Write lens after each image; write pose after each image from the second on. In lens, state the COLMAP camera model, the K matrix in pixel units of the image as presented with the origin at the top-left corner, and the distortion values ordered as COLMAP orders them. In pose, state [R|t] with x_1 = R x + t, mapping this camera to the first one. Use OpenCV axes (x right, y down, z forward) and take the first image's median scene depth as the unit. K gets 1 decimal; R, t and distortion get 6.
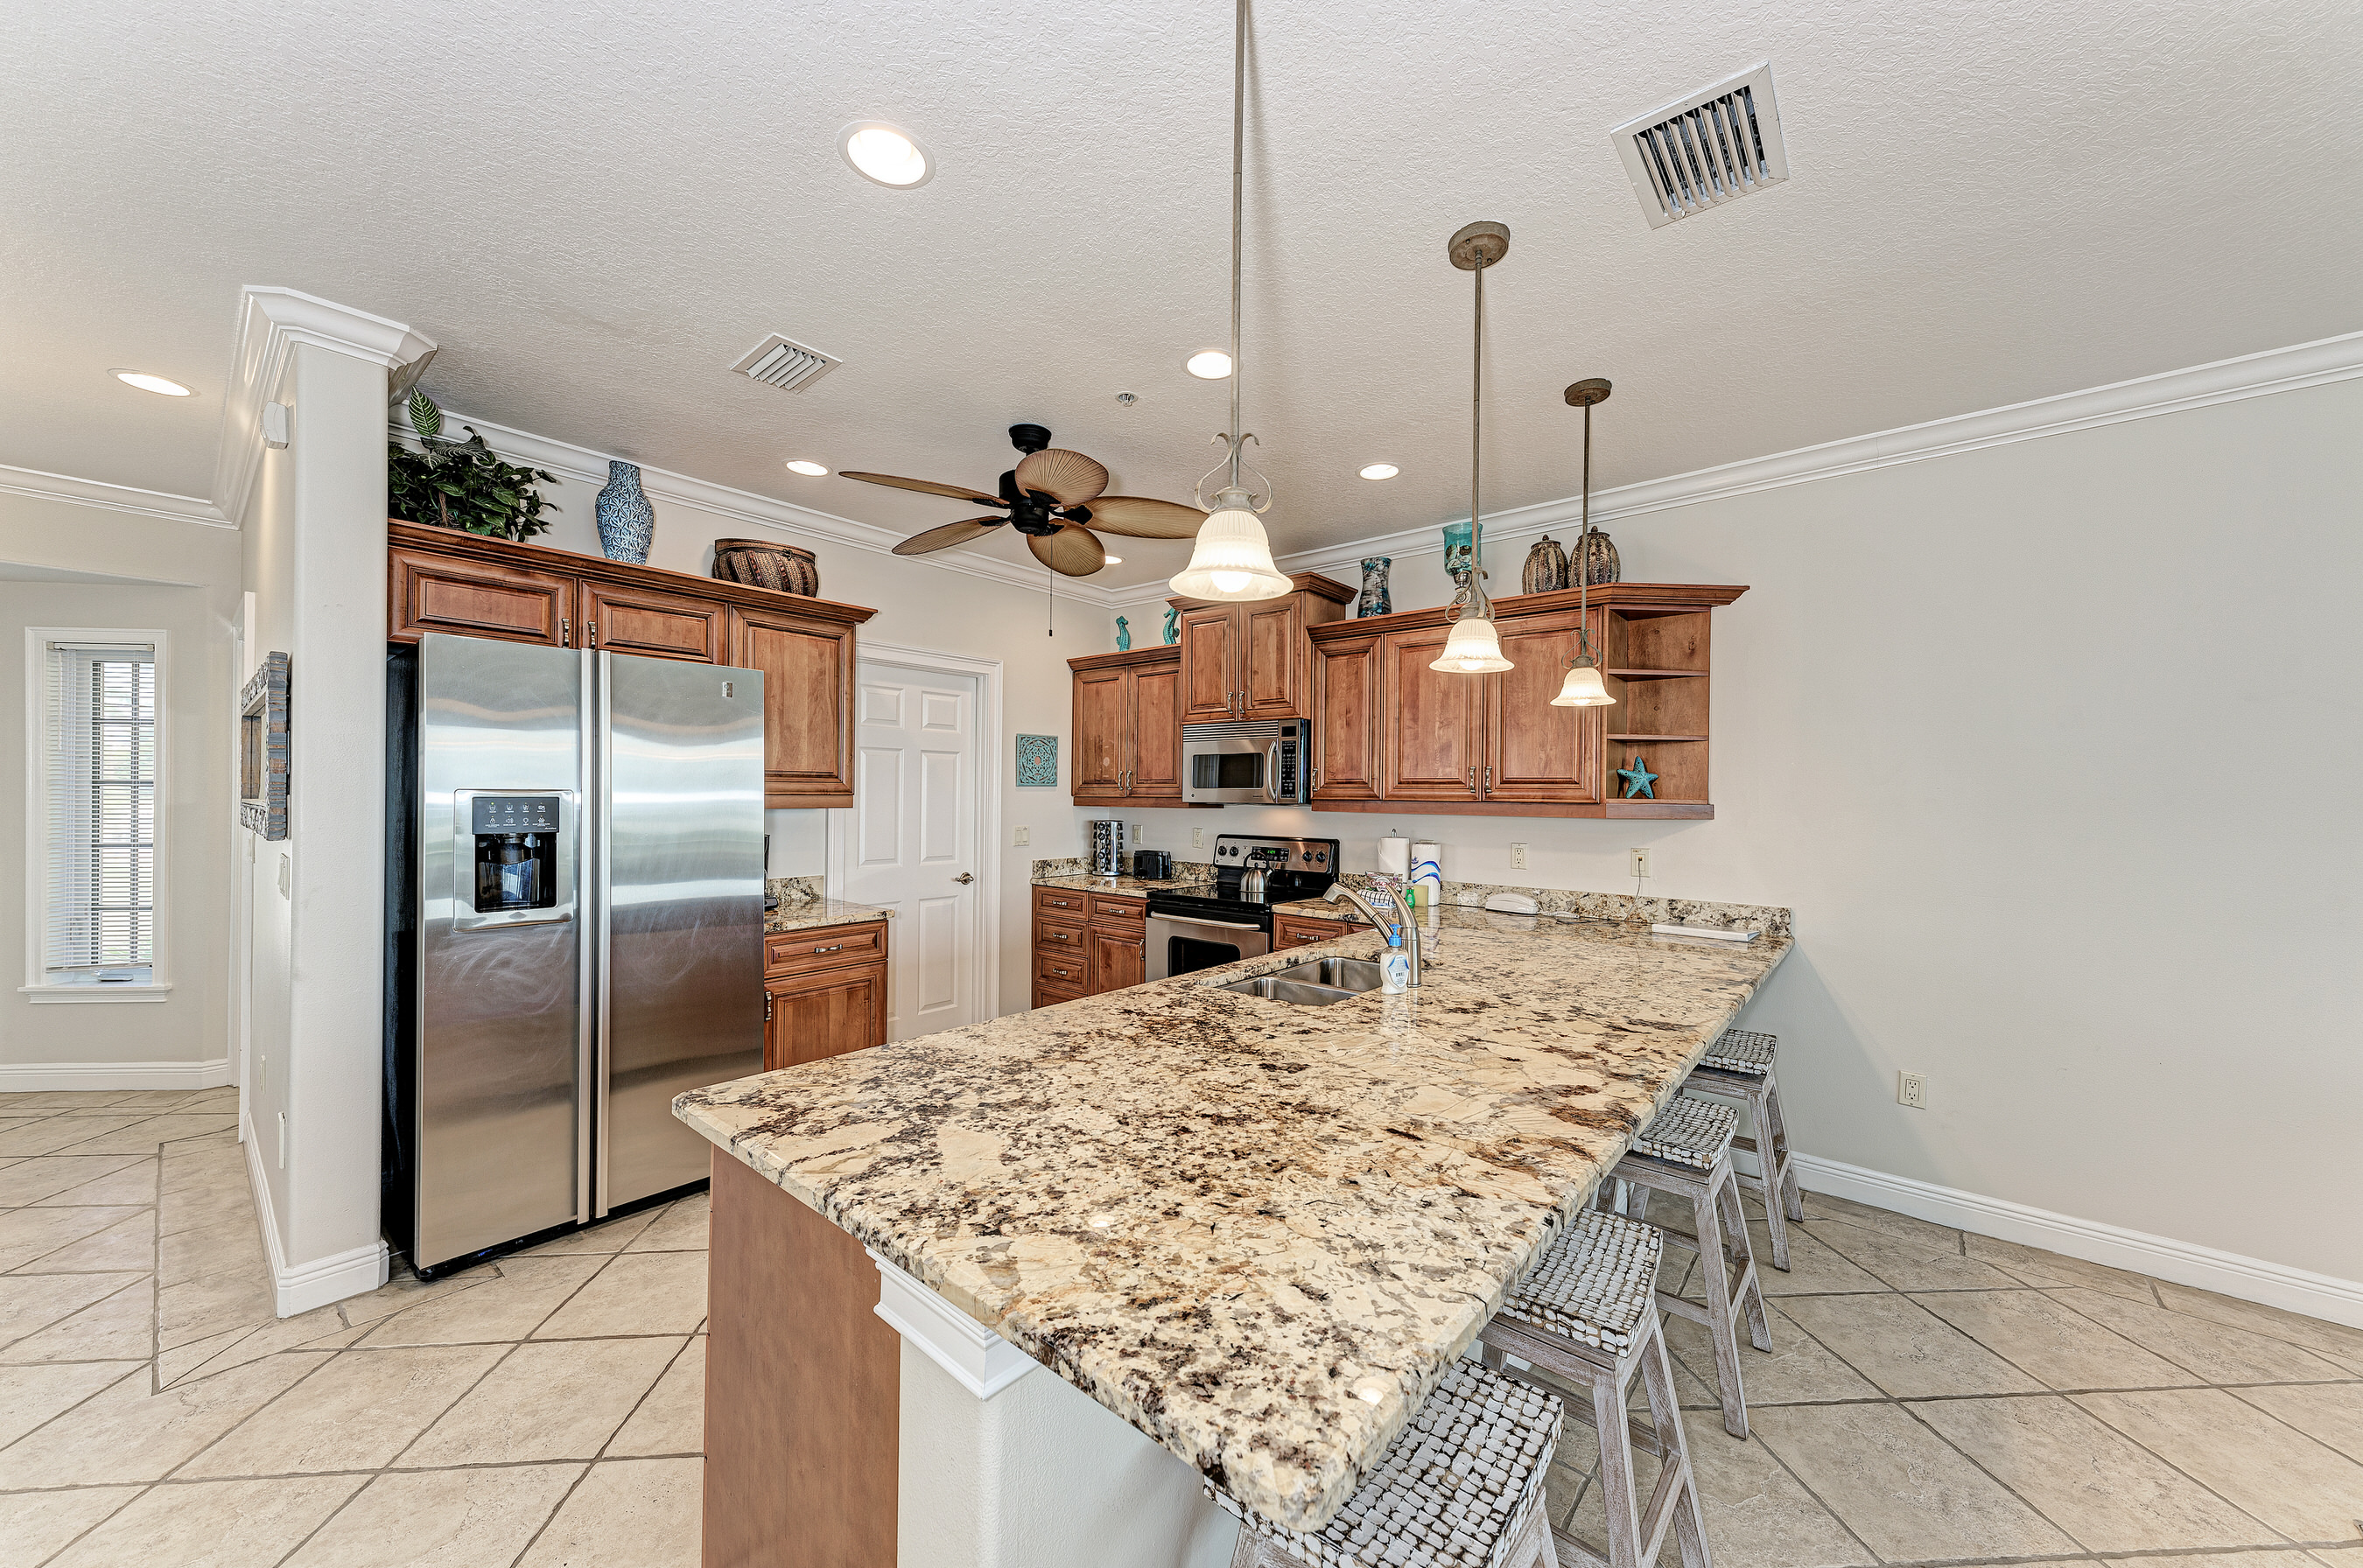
lens RADIAL K [[854.8, 0, 1179.9], [0, 854.8, 798.5], [0, 0, 1]] dist [0.008442, -0.001231]
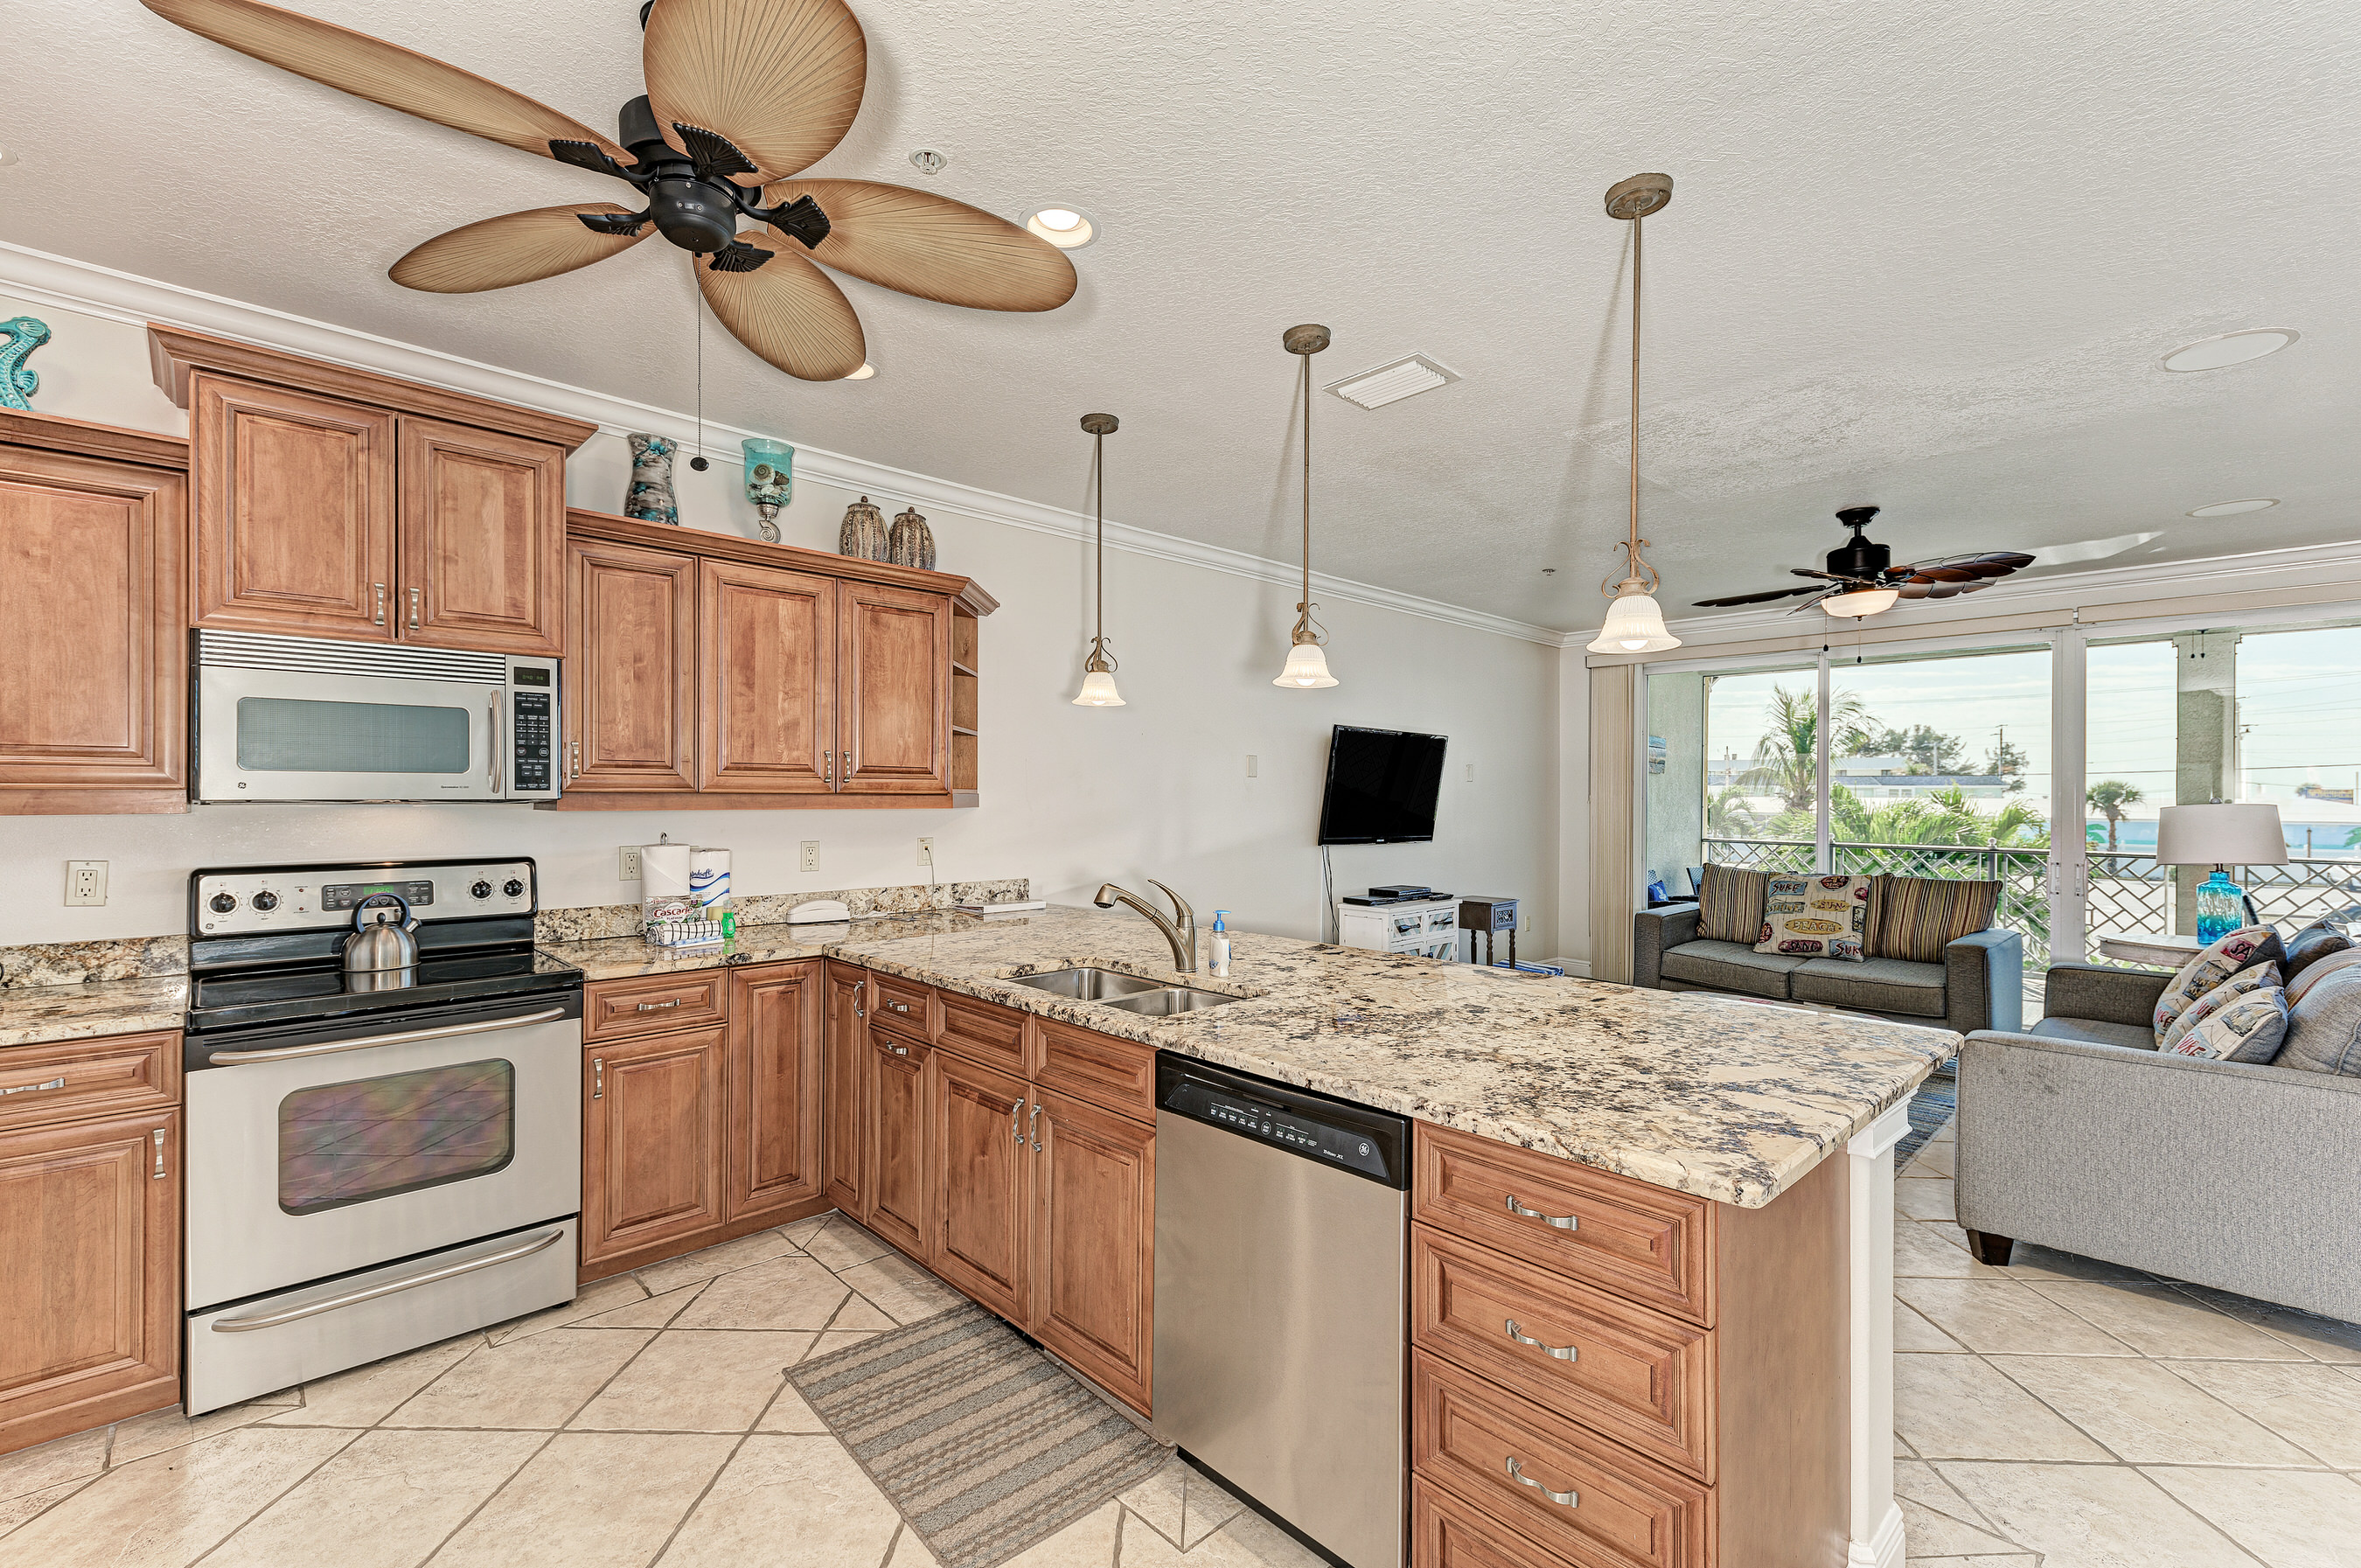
lens RADIAL K [[1014.2, 0, 1182.3], [0, 1014.2, 797.3], [0, 0, 1]] dist [0.015386, -0.003582]
pose [[0.105664, -0.013807, 0.994306, -0.556567], [0.000069, 0.999904, 0.013877, -0.005419], [-0.994402, -0.001397, 0.105655, 0.509022]]
